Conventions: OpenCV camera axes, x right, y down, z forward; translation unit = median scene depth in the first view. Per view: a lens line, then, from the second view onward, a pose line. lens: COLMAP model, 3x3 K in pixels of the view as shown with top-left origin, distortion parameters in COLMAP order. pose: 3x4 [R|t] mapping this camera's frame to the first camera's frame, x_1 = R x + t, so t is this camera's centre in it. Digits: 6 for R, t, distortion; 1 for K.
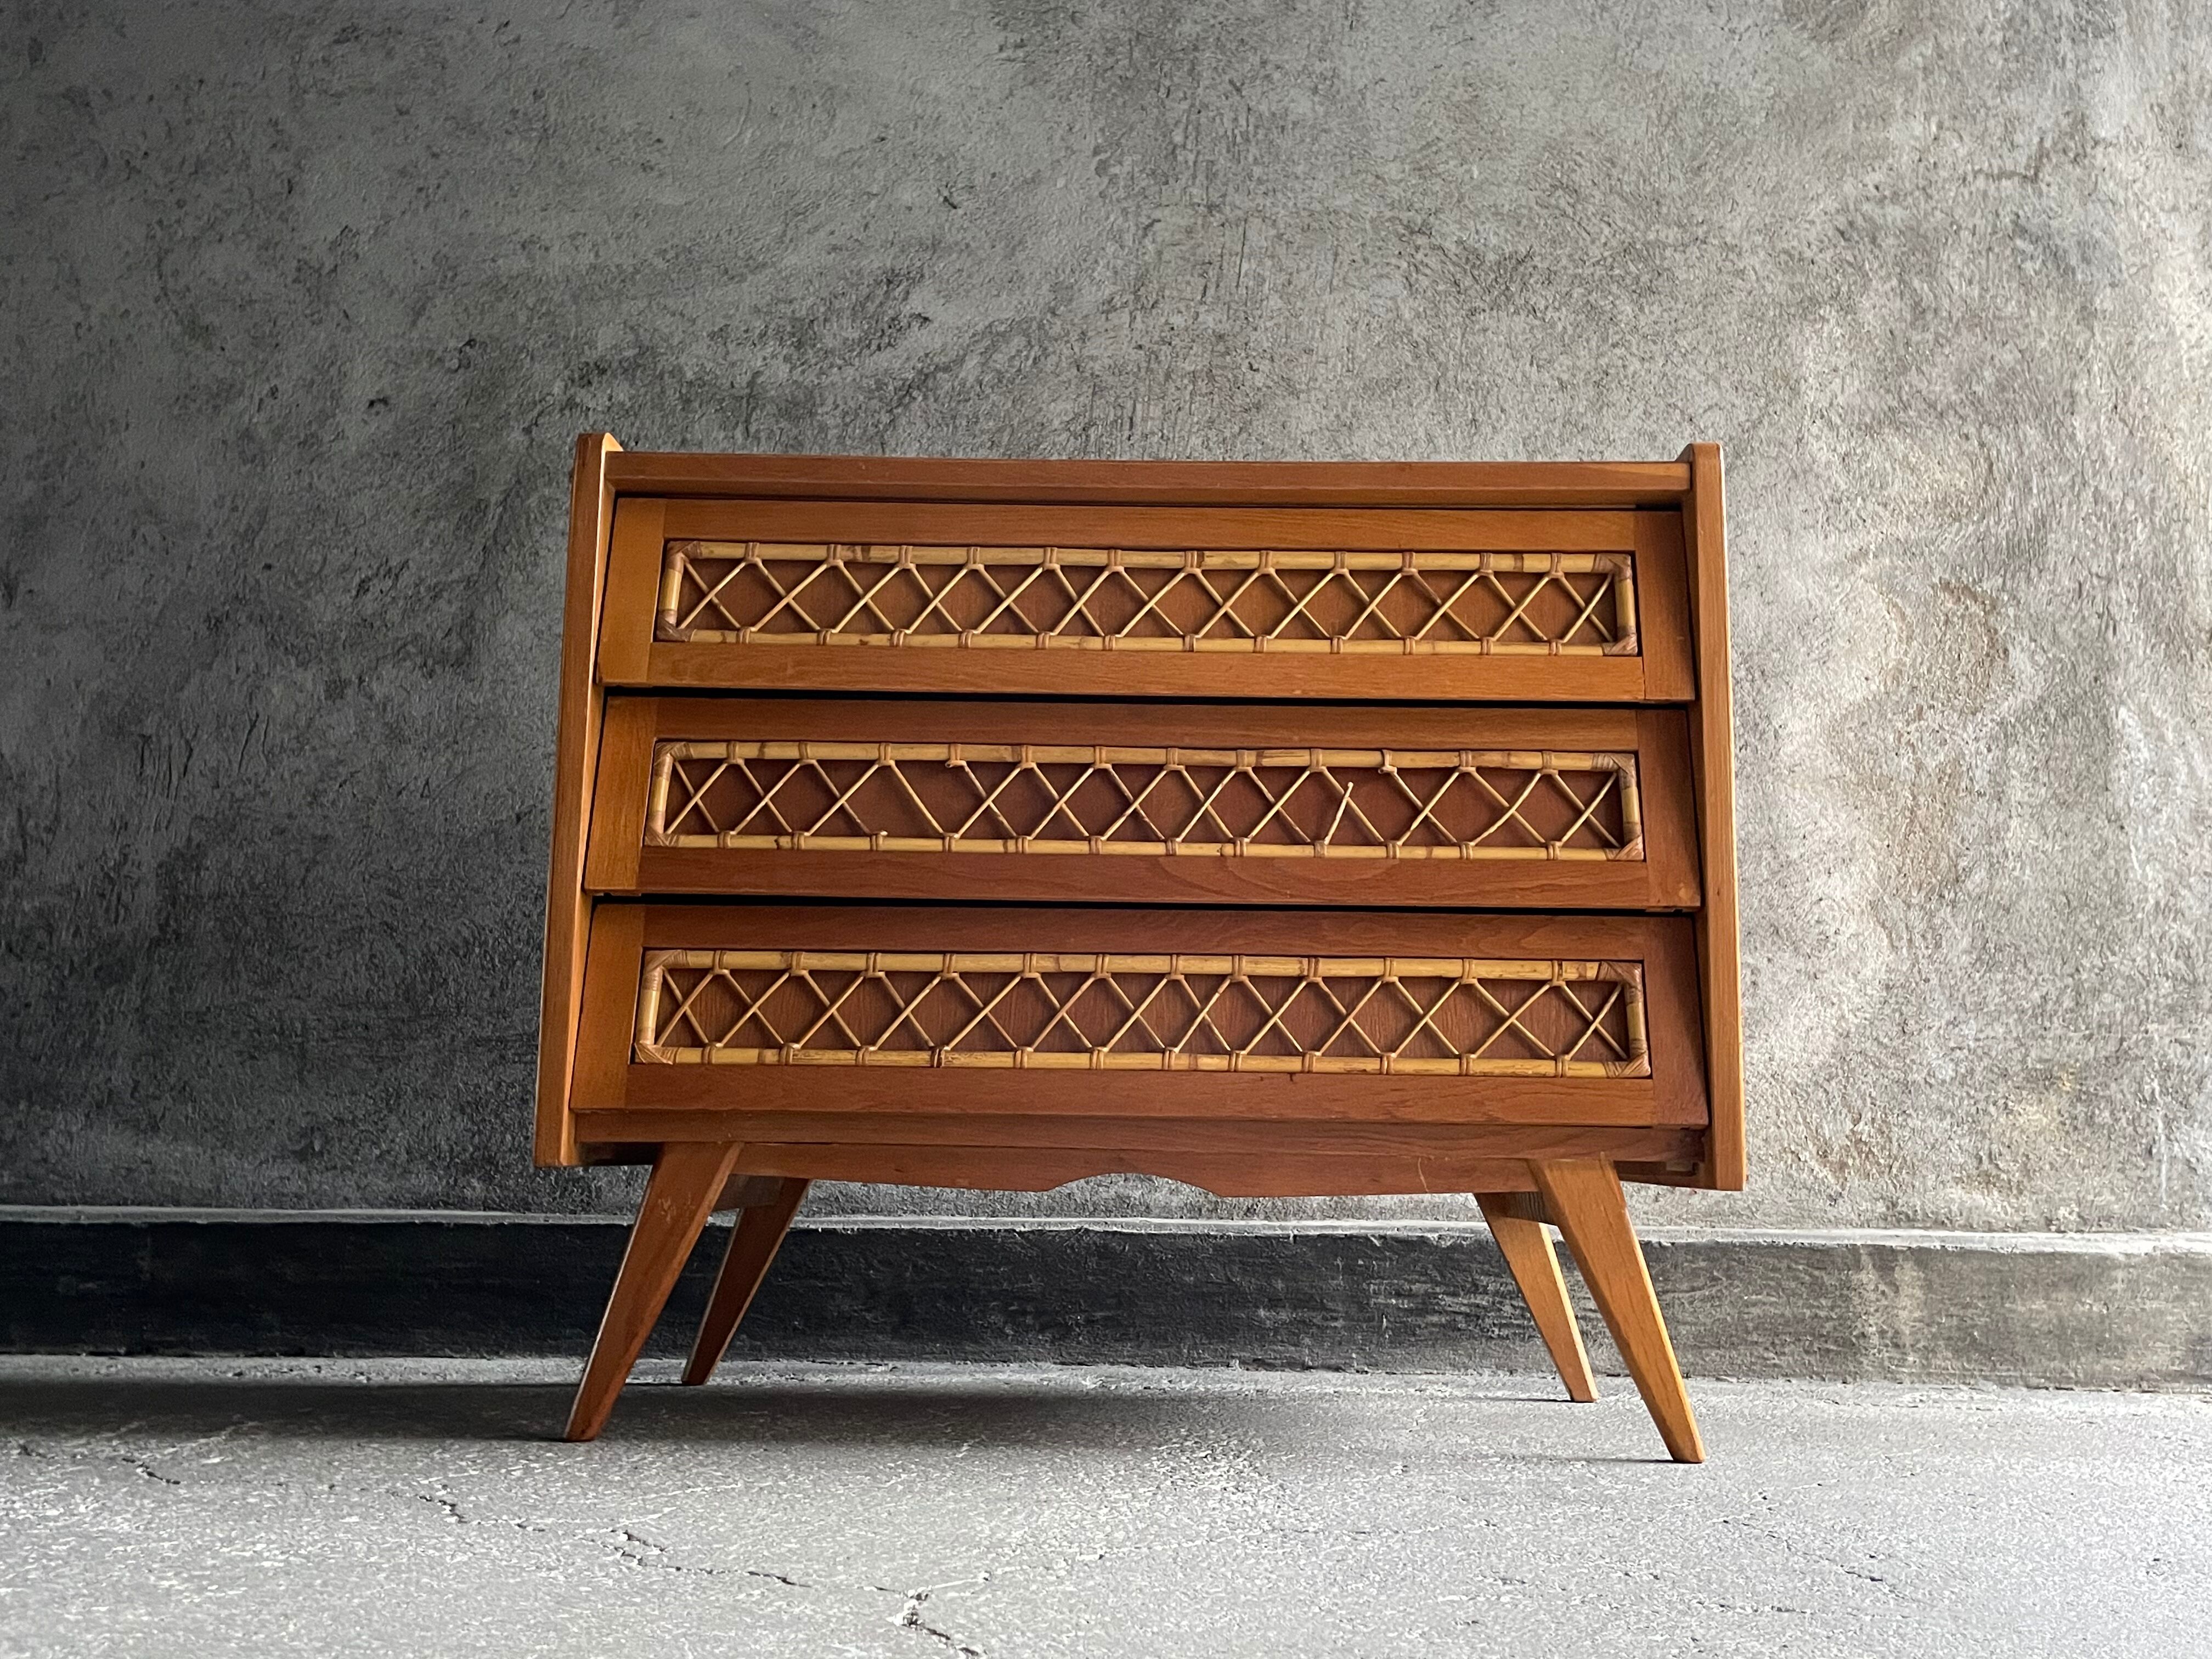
lens RADIAL K [[2024.6, 0, 1133.7], [0, 2024.6, 815.0], [0, 0, 1]] dist [0.025620, 0.000000]
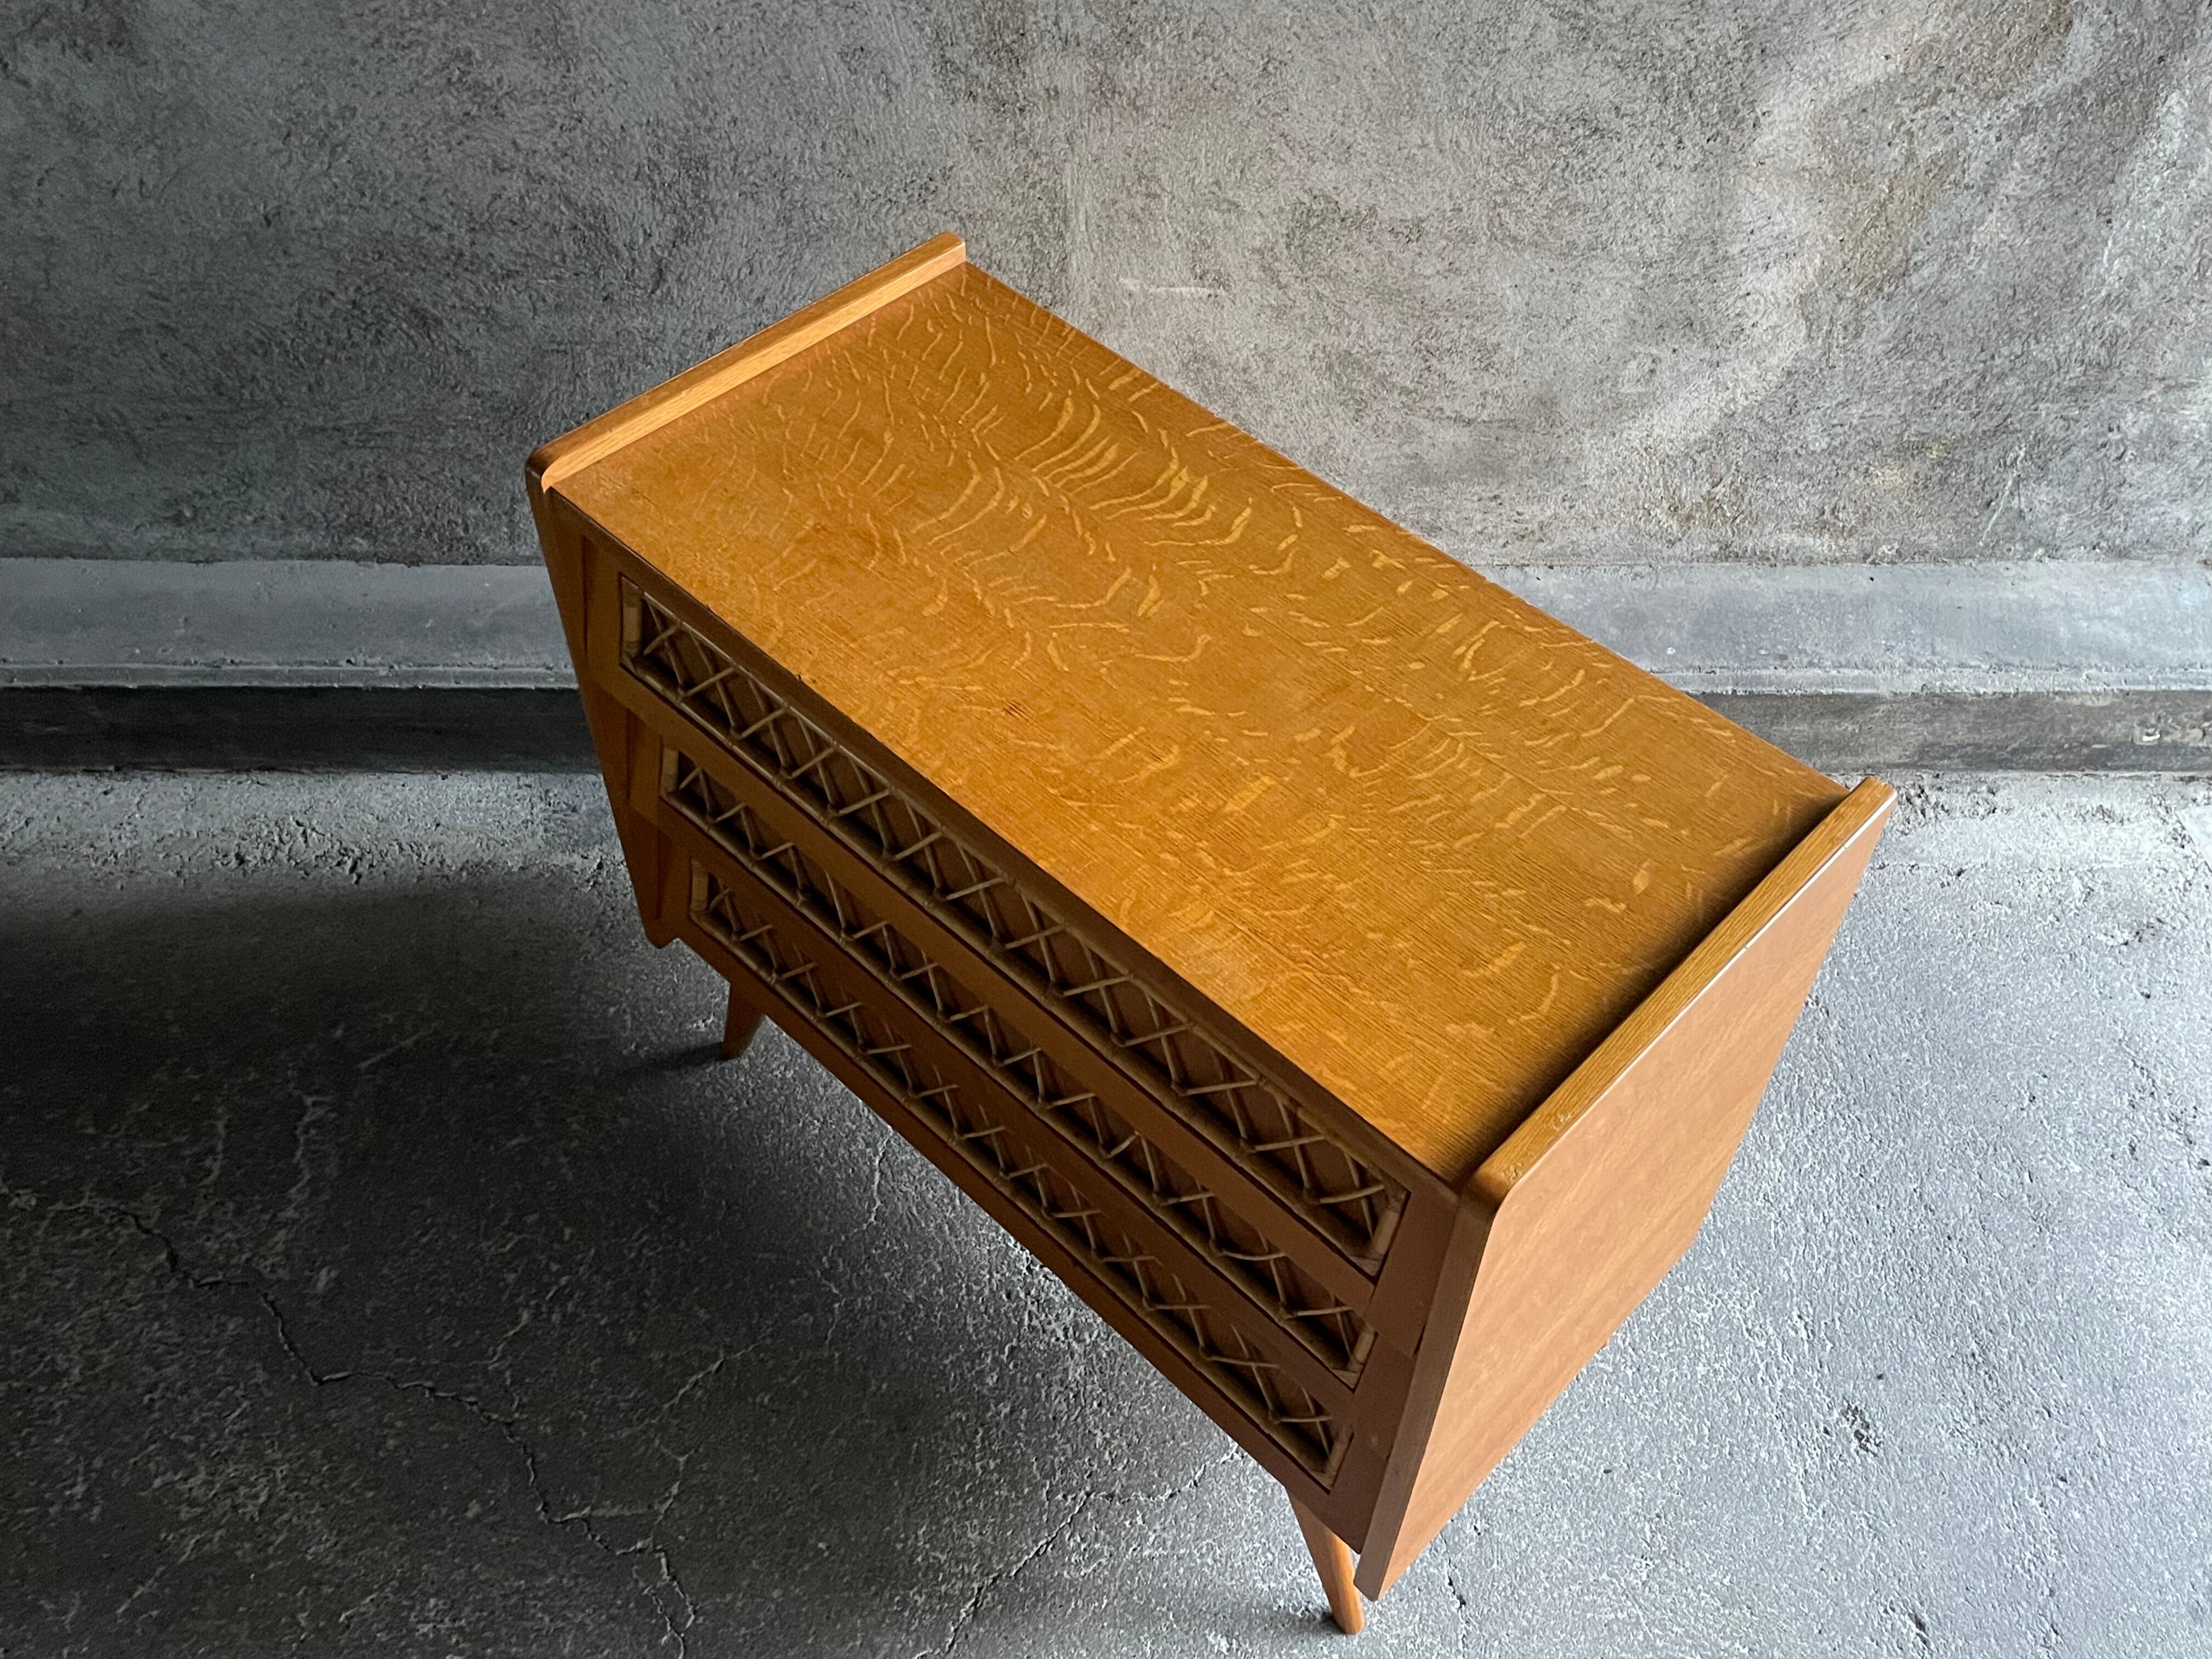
lens RADIAL K [[2024.6, 0, 1128.6], [0, 2024.6, 839.3], [0, 0, 1]] dist [0.025620, 0.000000]
pose [[0.999549, -0.015858, 0.025502, 0.033175], [-0.013688, 0.515269, 0.856919, -0.607226], [-0.026729, -0.856882, 0.514819, 0.325988]]
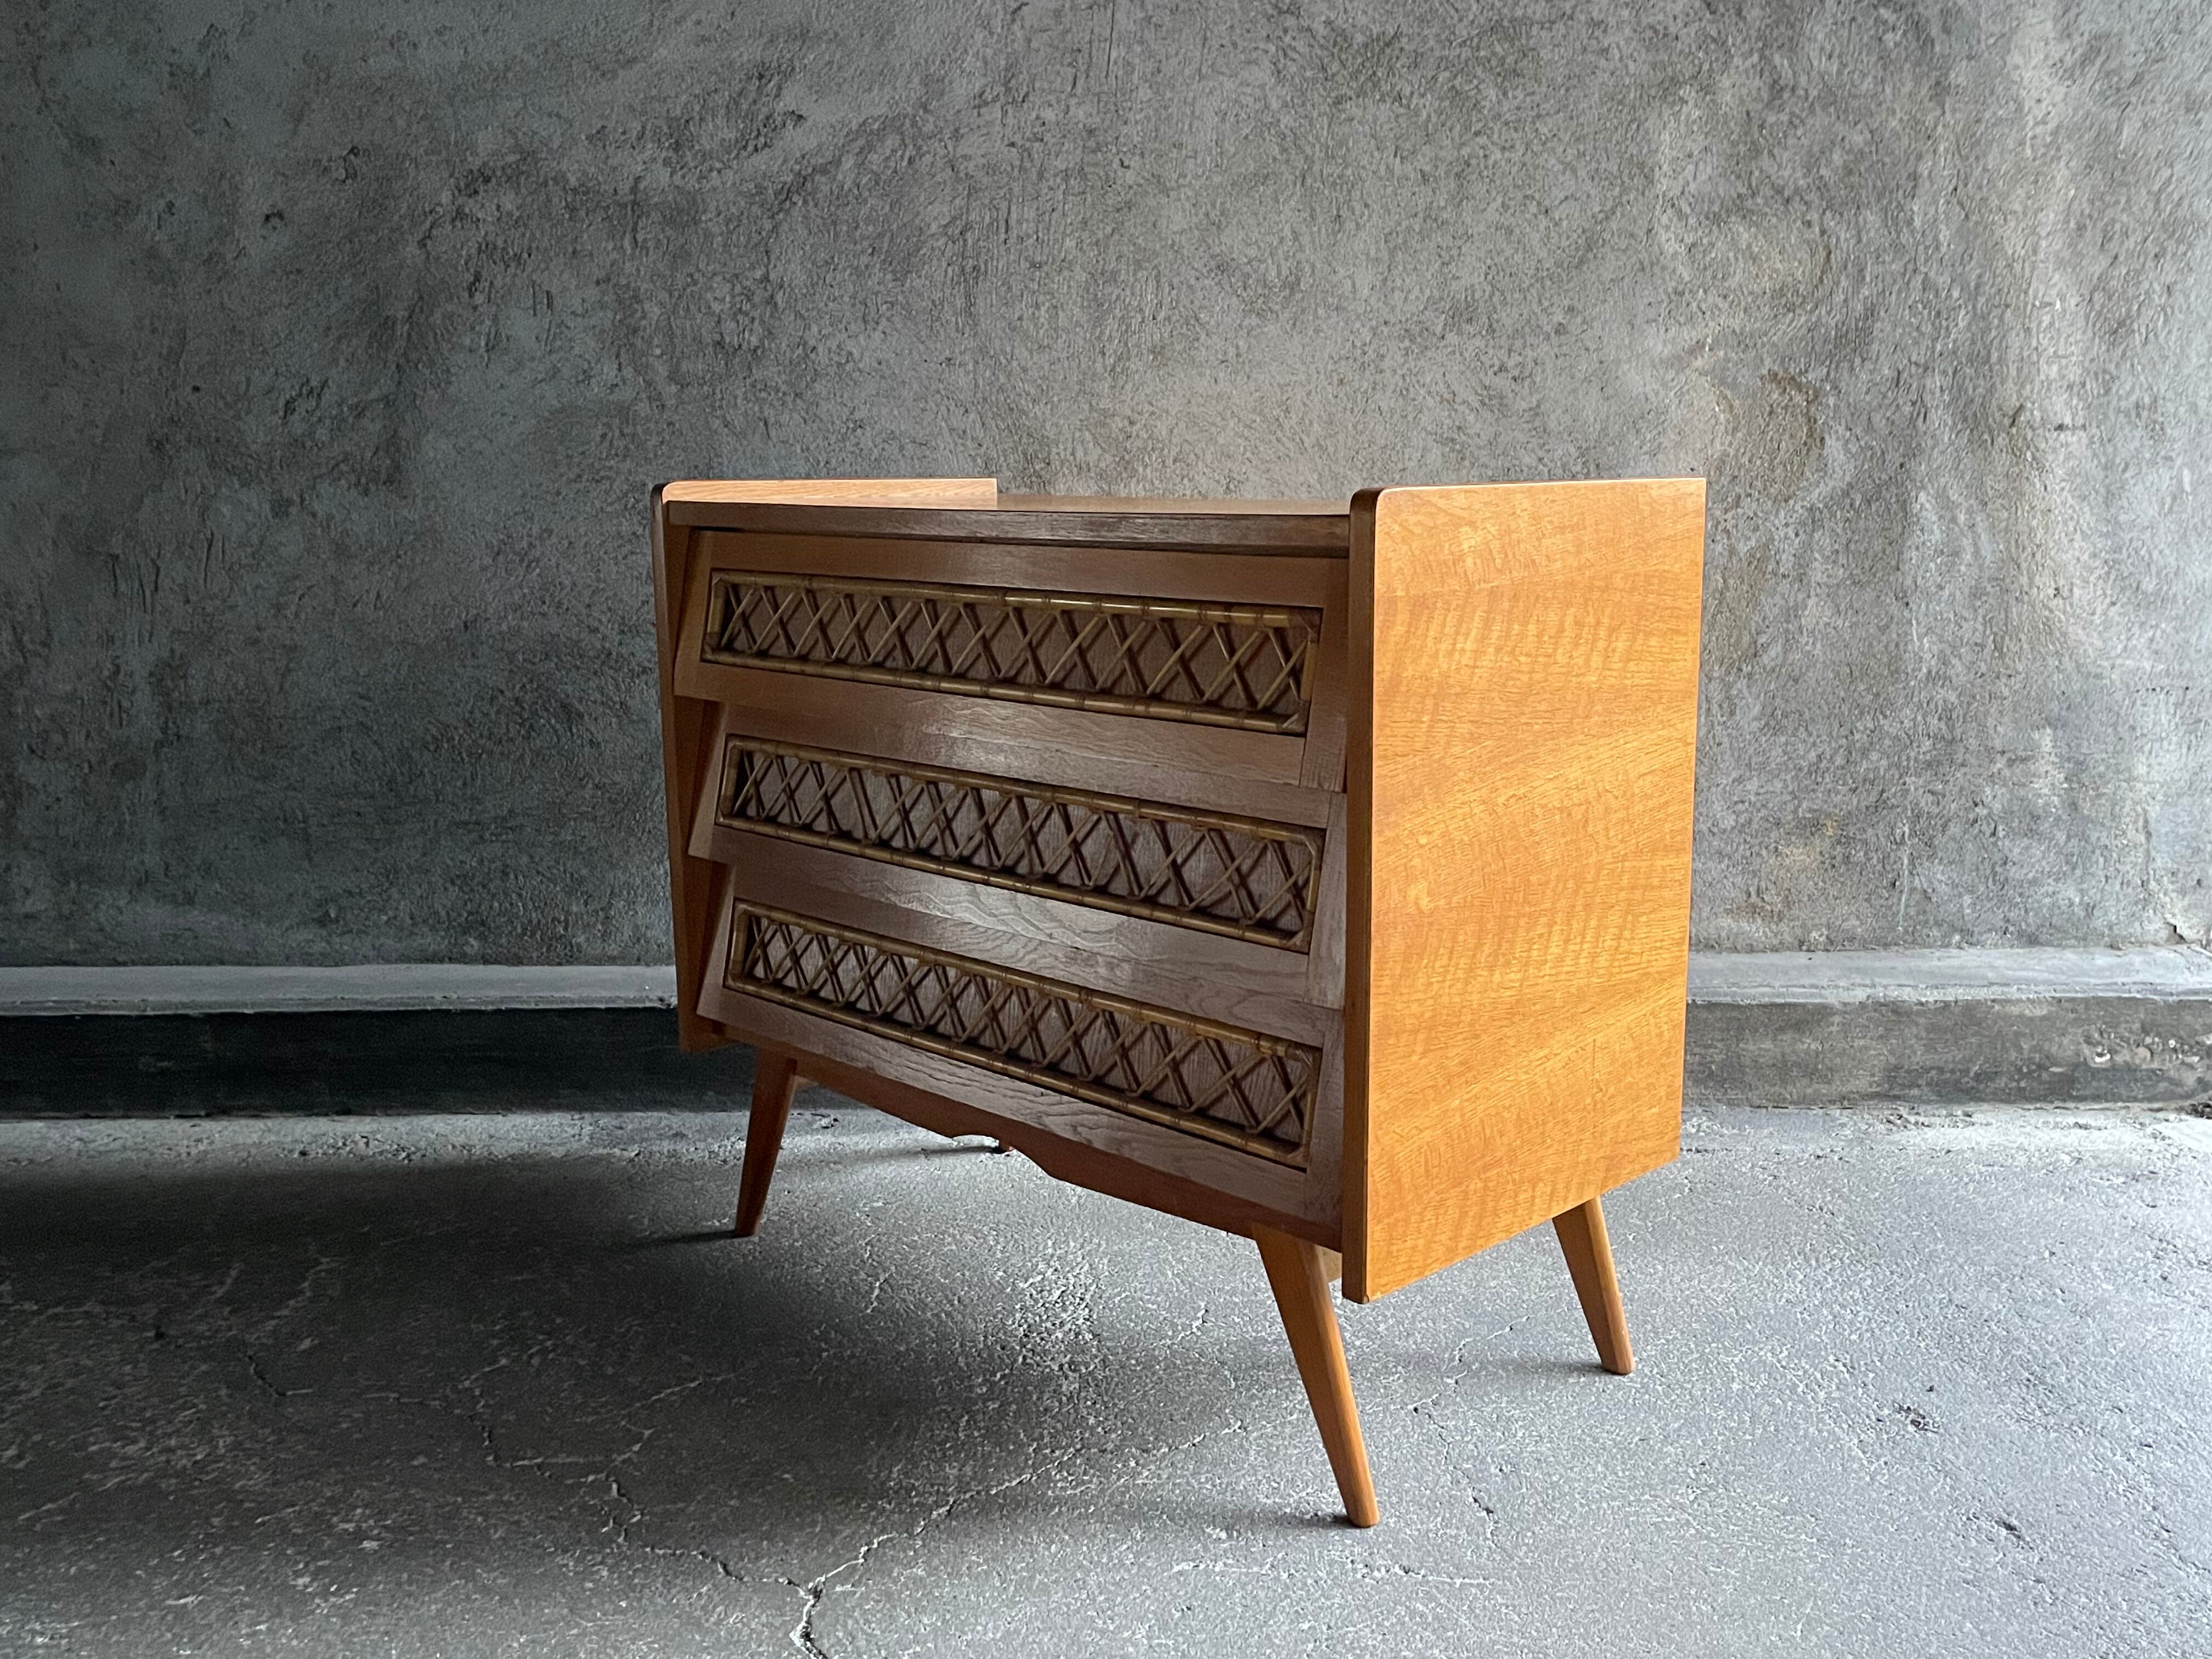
lens RADIAL K [[2024.6, 0, 1138.8], [0, 2024.6, 836.7], [0, 0, 1]] dist [0.025620, 0.000000]
pose [[0.999729, -0.022997, 0.003692, 0.057218], [0.020288, 0.937668, 0.346939, -0.268784], [-0.011440, -0.346770, 0.937880, -0.083510]]
